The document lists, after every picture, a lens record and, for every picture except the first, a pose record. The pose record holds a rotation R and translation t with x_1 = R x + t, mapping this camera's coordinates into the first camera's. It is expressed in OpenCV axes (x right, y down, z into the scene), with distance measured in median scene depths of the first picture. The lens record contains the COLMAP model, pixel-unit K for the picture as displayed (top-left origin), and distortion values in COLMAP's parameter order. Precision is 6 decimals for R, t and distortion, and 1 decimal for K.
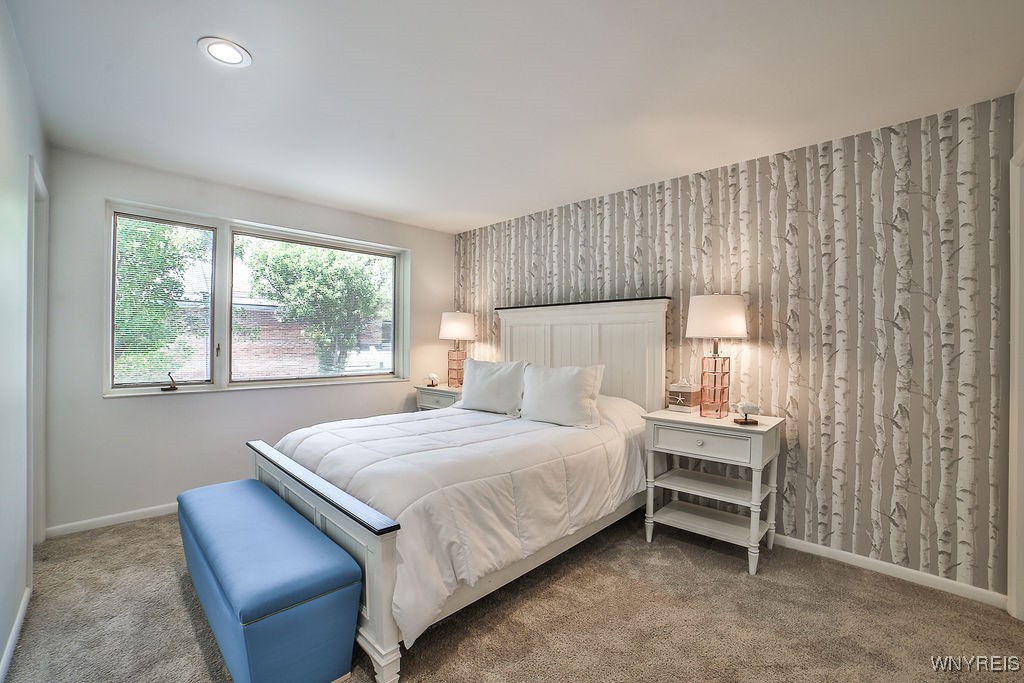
lens RADIAL K [[446.6, 0, 512.0], [0, 446.6, 341.5], [0, 0, 1]] dist [-0.097882, 0.038656]
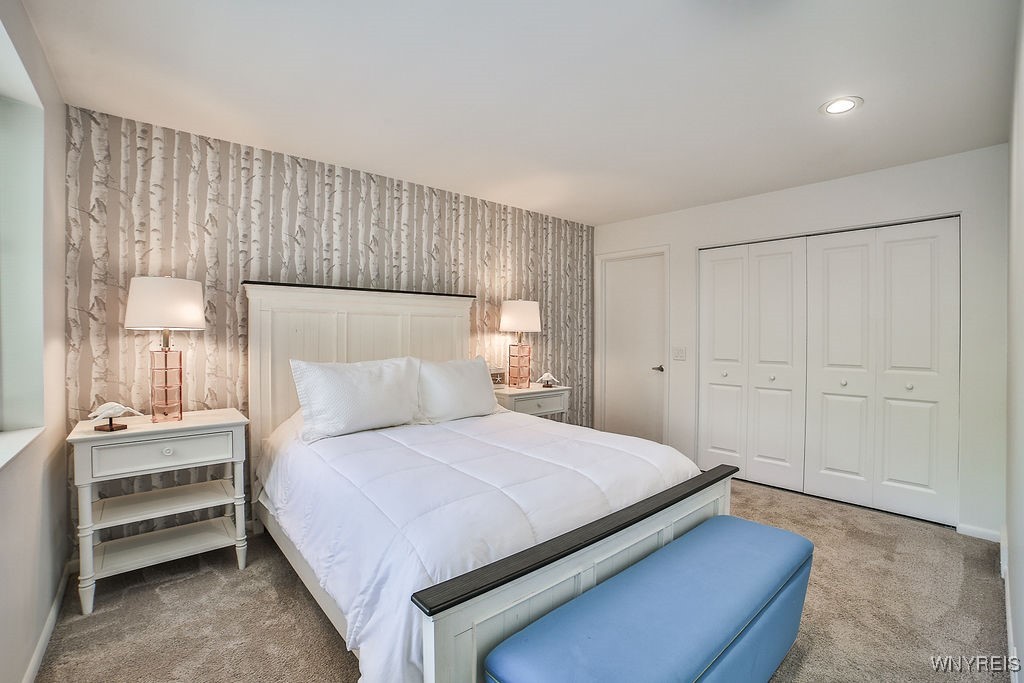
lens RADIAL K [[426.9, 0, 508.2], [0, 426.9, 346.0], [0, 0, 1]] dist [-0.100182, 0.039830]
pose [[0.122478, -0.030259, 0.992010, -0.640905], [-0.002957, 0.999520, 0.030853, -0.002002], [-0.992467, -0.006712, 0.122330, 0.629584]]
